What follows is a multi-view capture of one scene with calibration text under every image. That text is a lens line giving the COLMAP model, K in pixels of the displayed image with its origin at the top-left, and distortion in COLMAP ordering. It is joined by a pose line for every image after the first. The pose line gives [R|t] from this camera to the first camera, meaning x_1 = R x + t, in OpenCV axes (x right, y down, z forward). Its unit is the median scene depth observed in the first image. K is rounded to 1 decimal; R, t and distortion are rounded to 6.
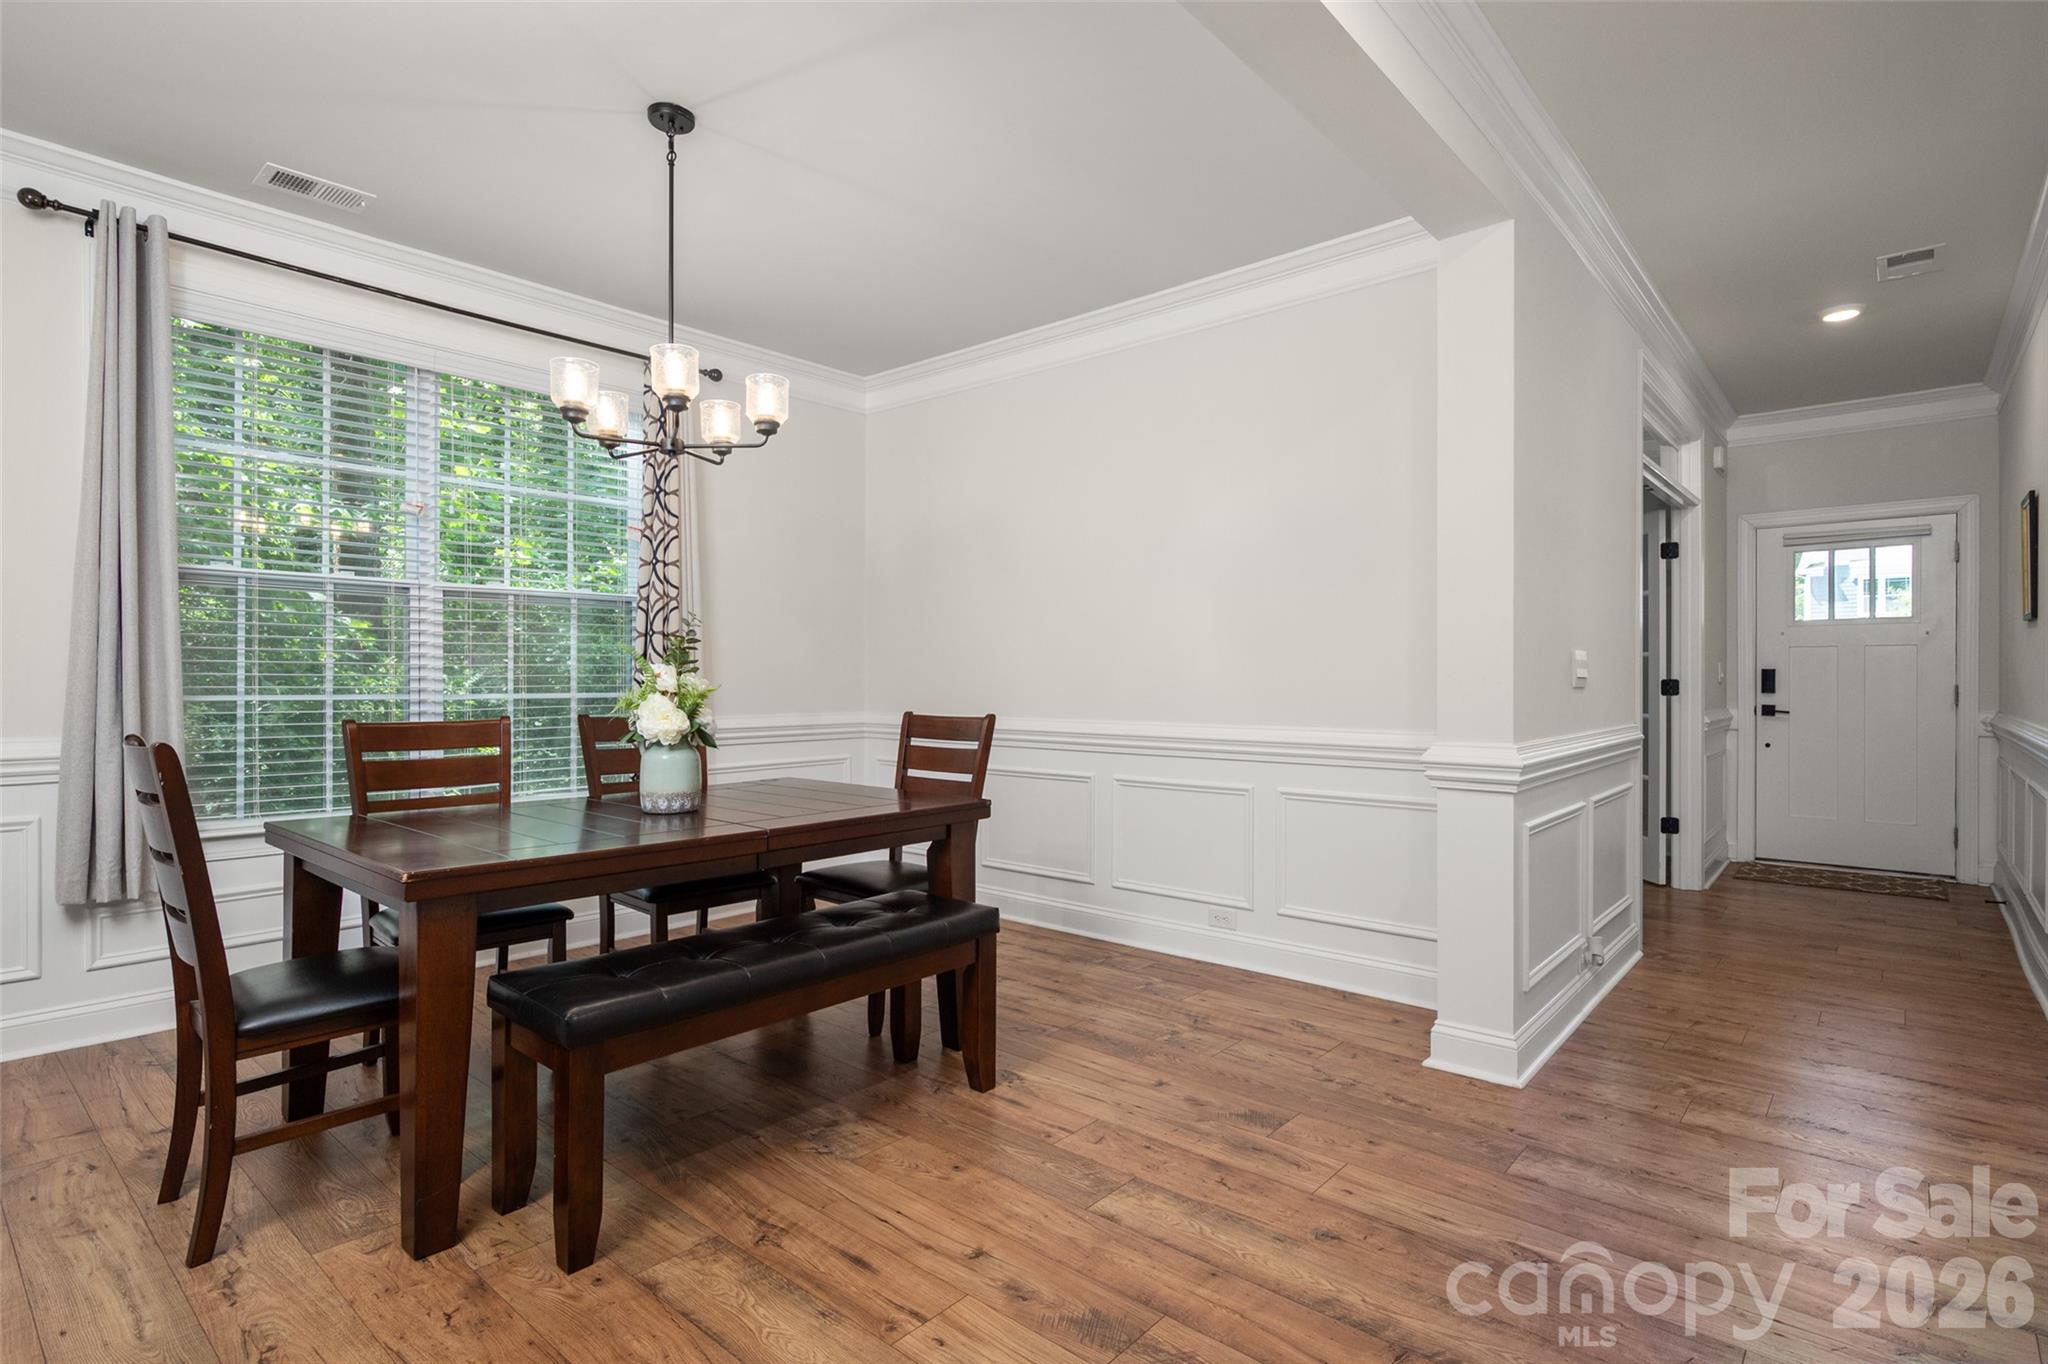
lens RADIAL K [[1023.6, 0, 1009.5], [0, 1023.6, 680.6], [0, 0, 1]] dist [-0.001573, -0.000219]
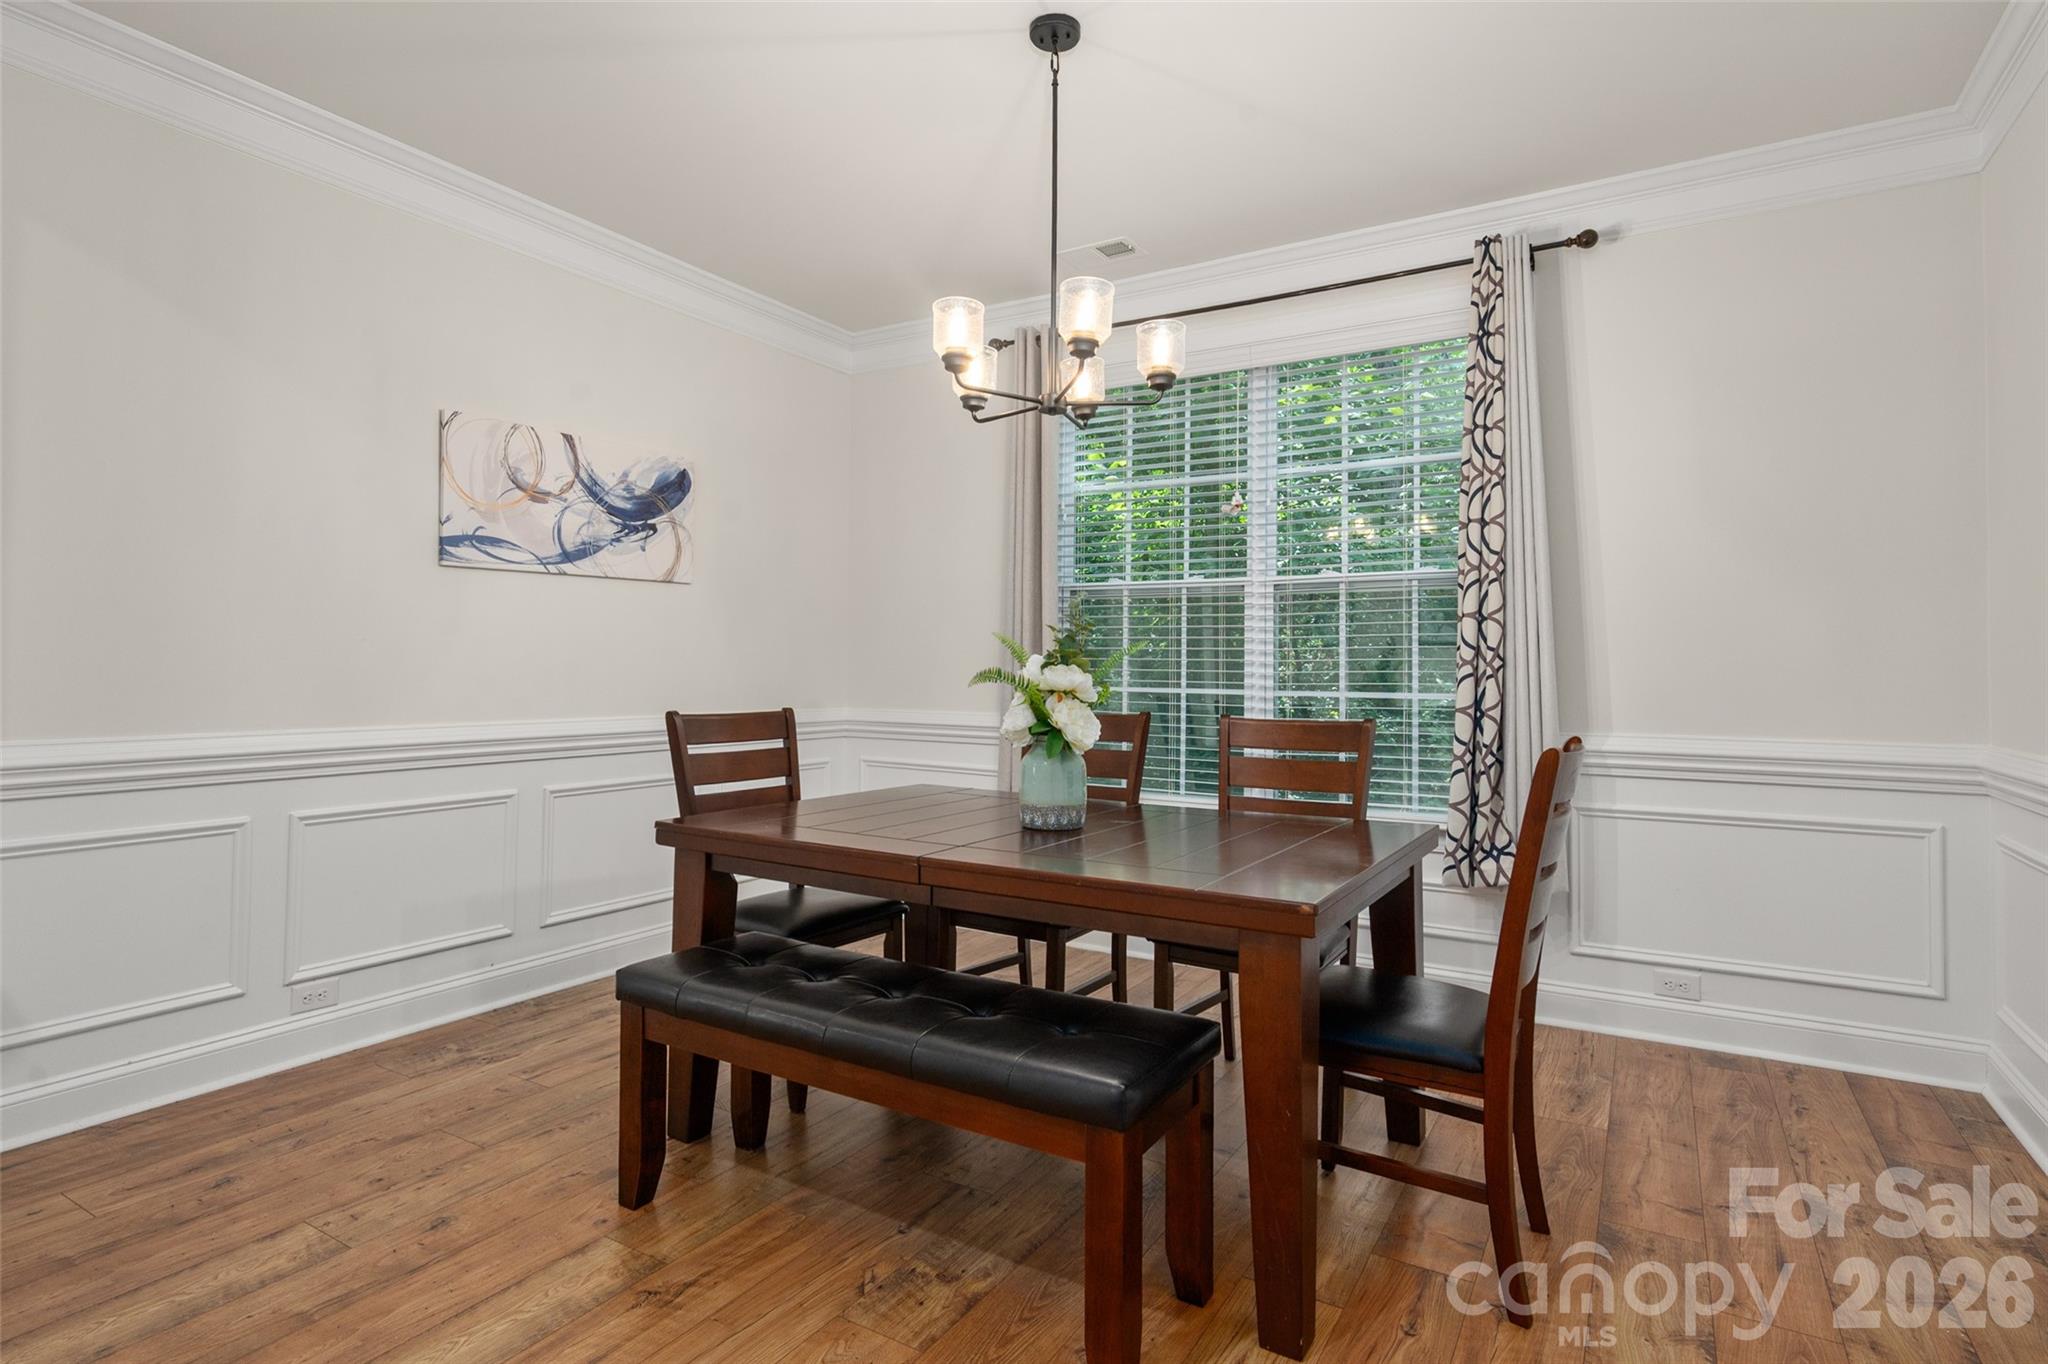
lens RADIAL K [[1023.6, 0, 1039.4], [0, 1023.6, 645.5], [0, 0, 1]] dist [-0.001573, -0.000219]
pose [[0.185941, -0.025279, -0.982236, 0.509944], [-0.009225, 0.999580, -0.027472, -0.001287], [0.982518, 0.014169, 0.185629, 0.822977]]
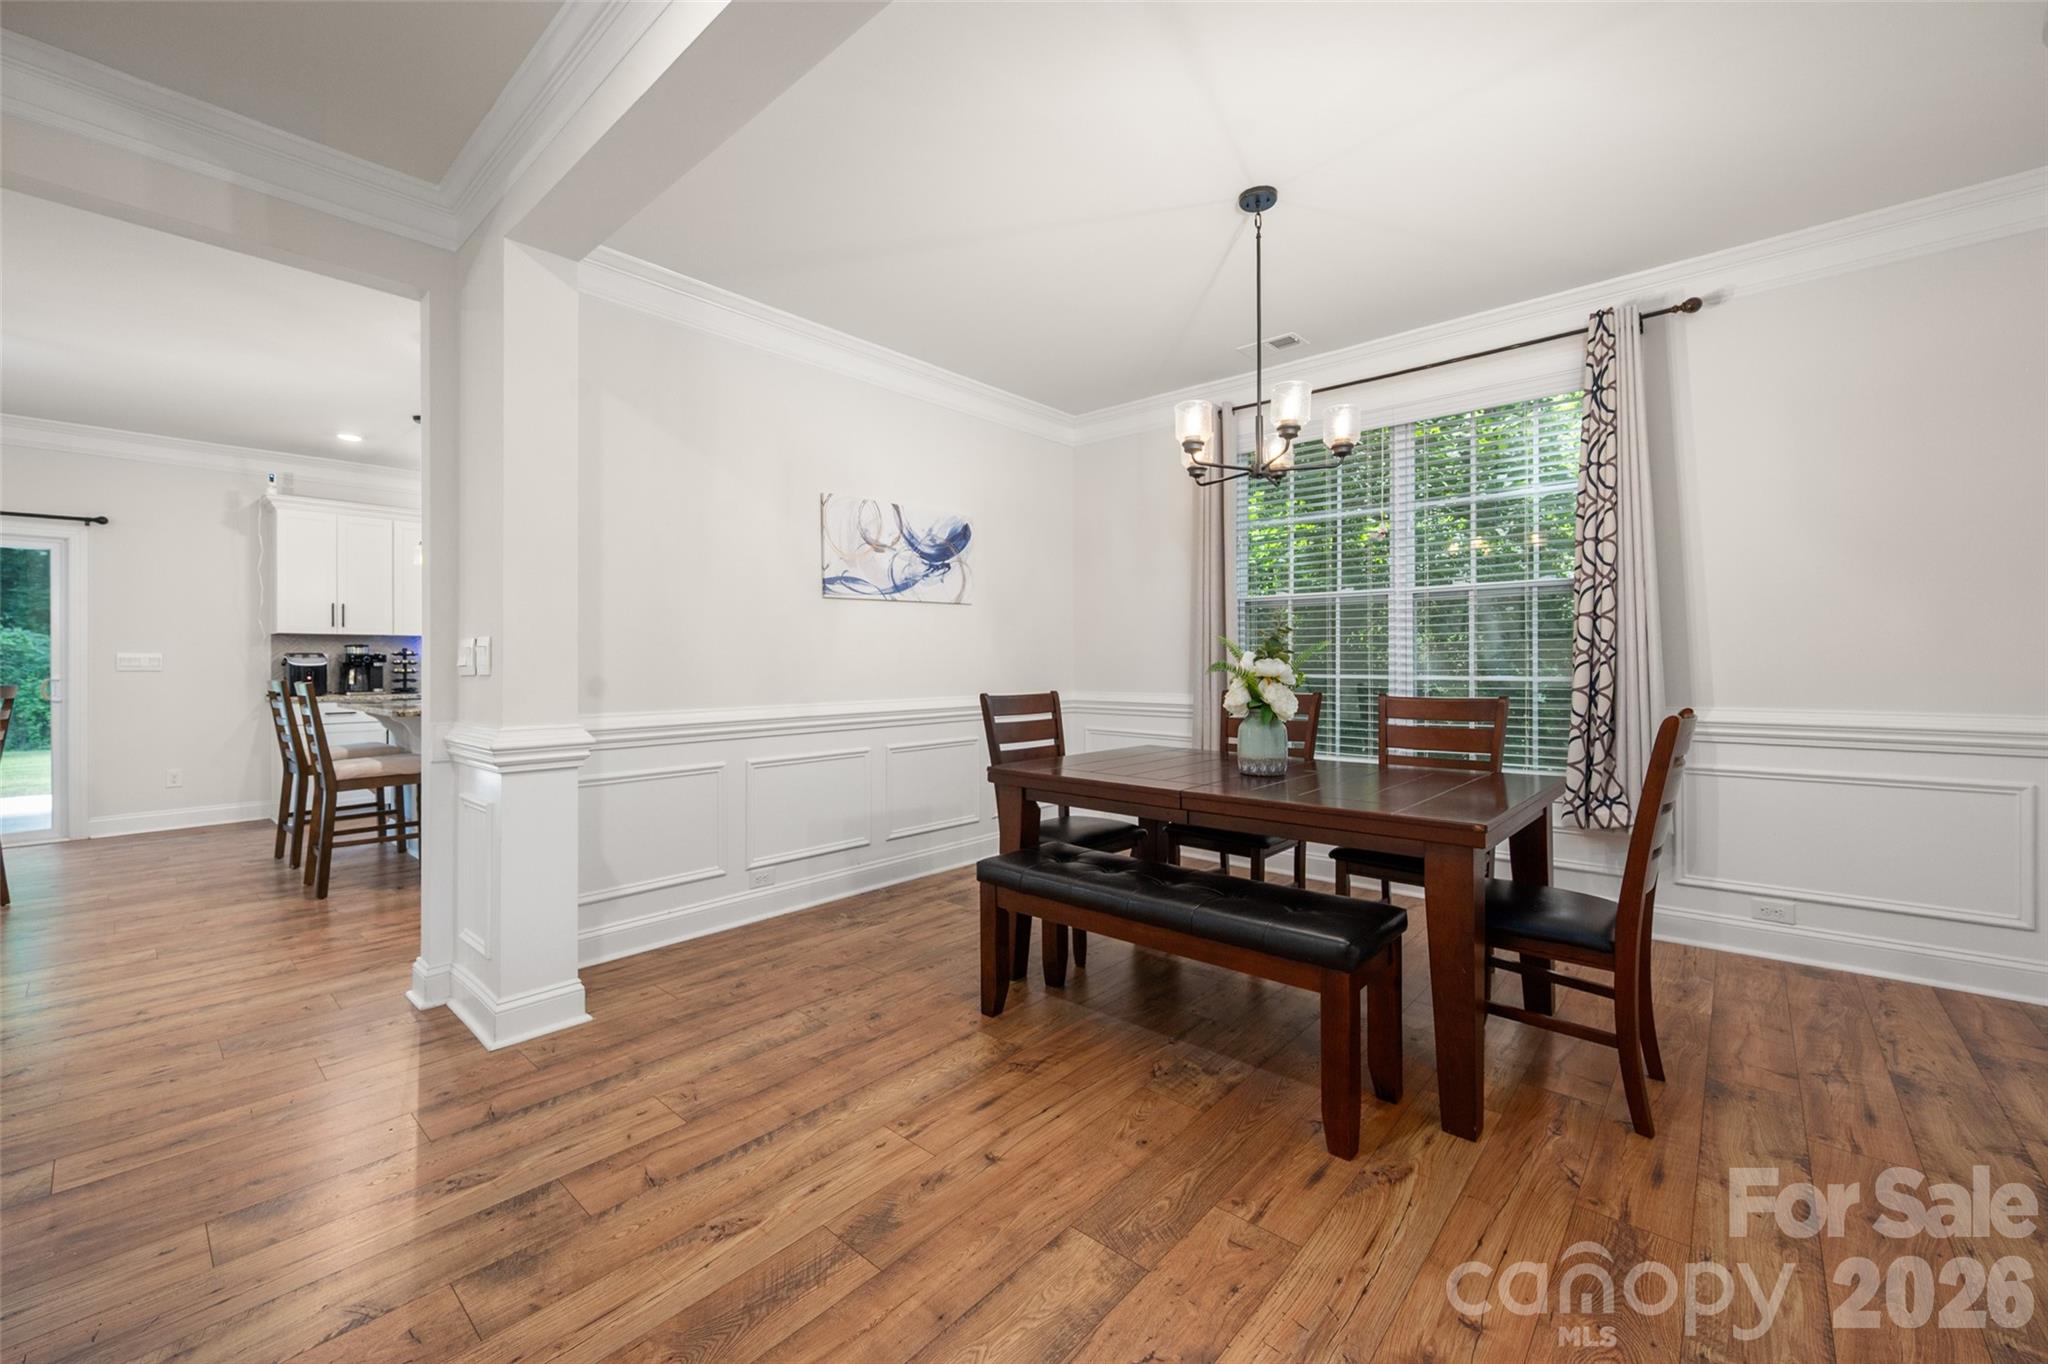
lens RADIAL K [[806.2, 0, 1027.3], [0, 806.2, 664.8], [0, 0, 1]] dist [-0.001489, 0.000036]
pose [[0.001636, -0.000328, -0.999999, 0.612667], [0.002559, 0.999997, -0.000324, -0.001669], [0.999995, -0.002558, 0.001636, 0.717588]]
